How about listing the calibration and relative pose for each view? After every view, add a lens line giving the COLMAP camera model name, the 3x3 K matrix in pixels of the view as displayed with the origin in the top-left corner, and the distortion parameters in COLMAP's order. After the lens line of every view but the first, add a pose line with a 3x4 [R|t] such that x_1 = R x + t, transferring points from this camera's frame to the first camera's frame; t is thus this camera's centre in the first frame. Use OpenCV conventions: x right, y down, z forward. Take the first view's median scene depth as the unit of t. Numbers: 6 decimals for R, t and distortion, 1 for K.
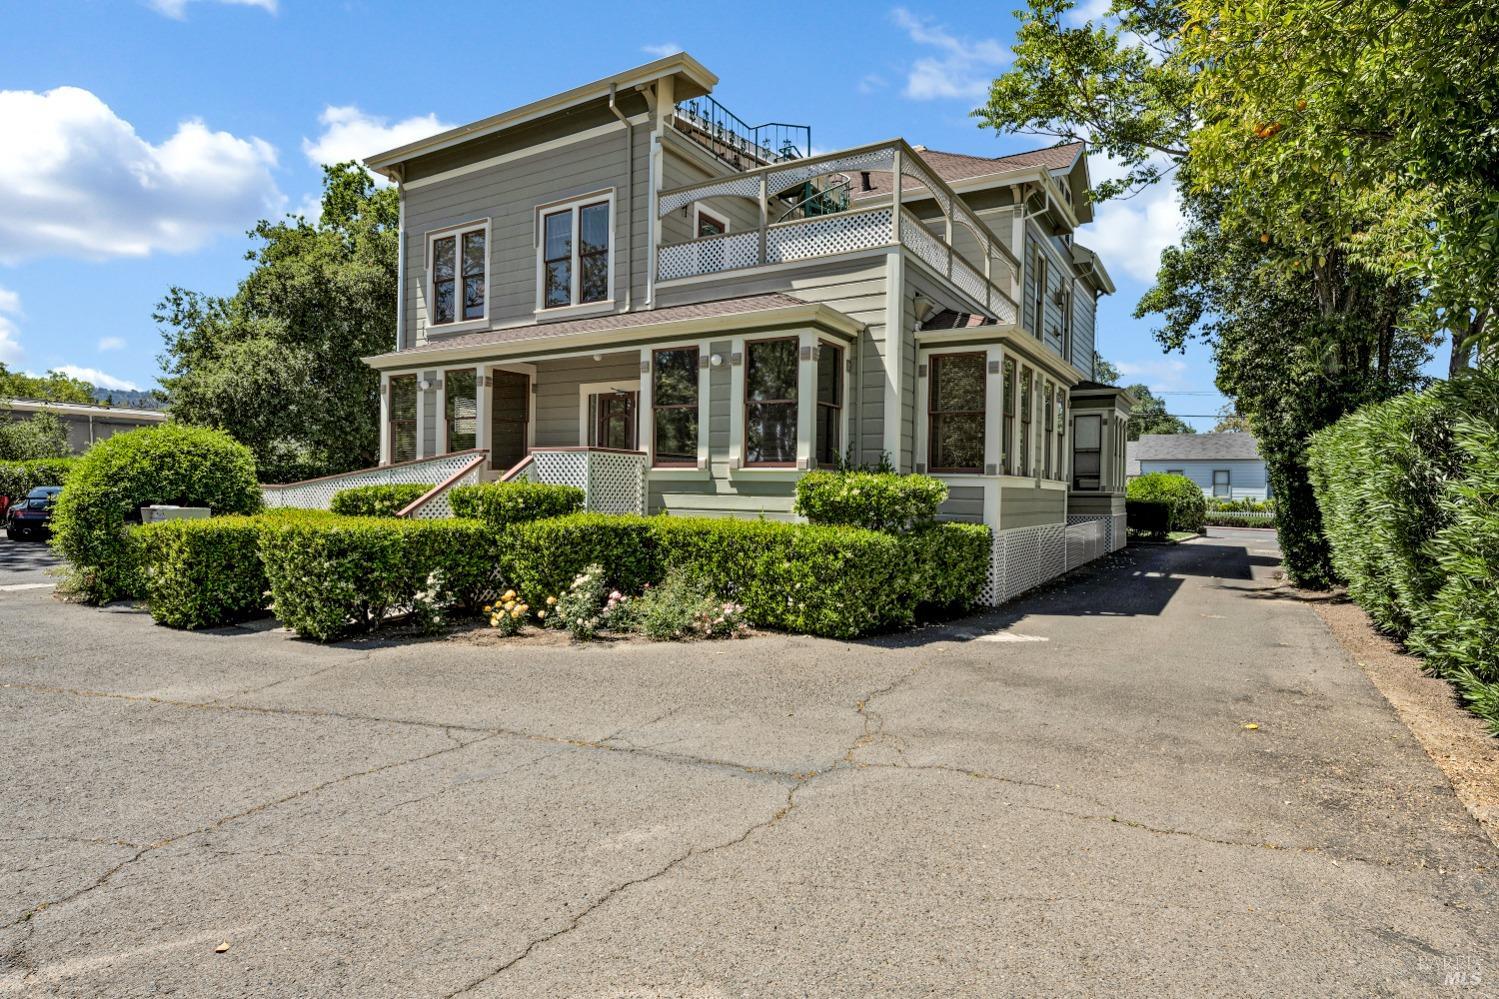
lens RADIAL K [[741.4, 0, 749.5], [0, 741.4, 499.5], [0, 0, 1]] dist [-0.000013, -0.000585]
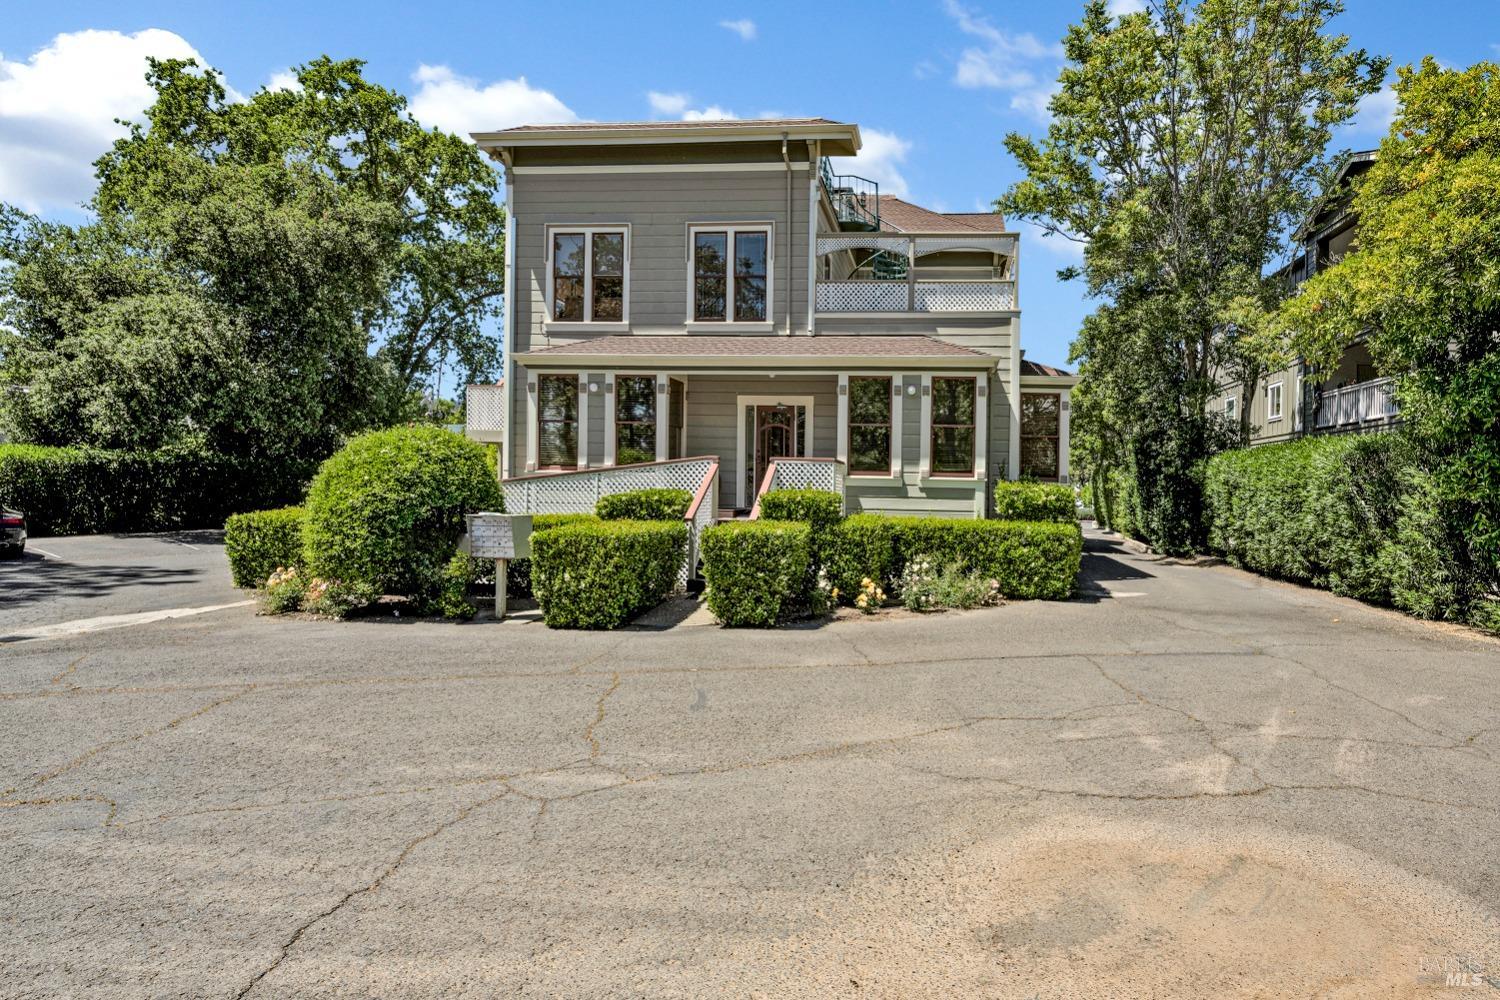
lens RADIAL K [[857.6, 0, 750.0], [0, 857.6, 500.0], [0, 0, 1]] dist [-0.007371, 0.000533]
pose [[0.881919, -0.005030, 0.471374, -0.847217], [-0.001948, 0.999896, 0.014313, -0.020789], [-0.471397, -0.013542, 0.881817, -0.129272]]
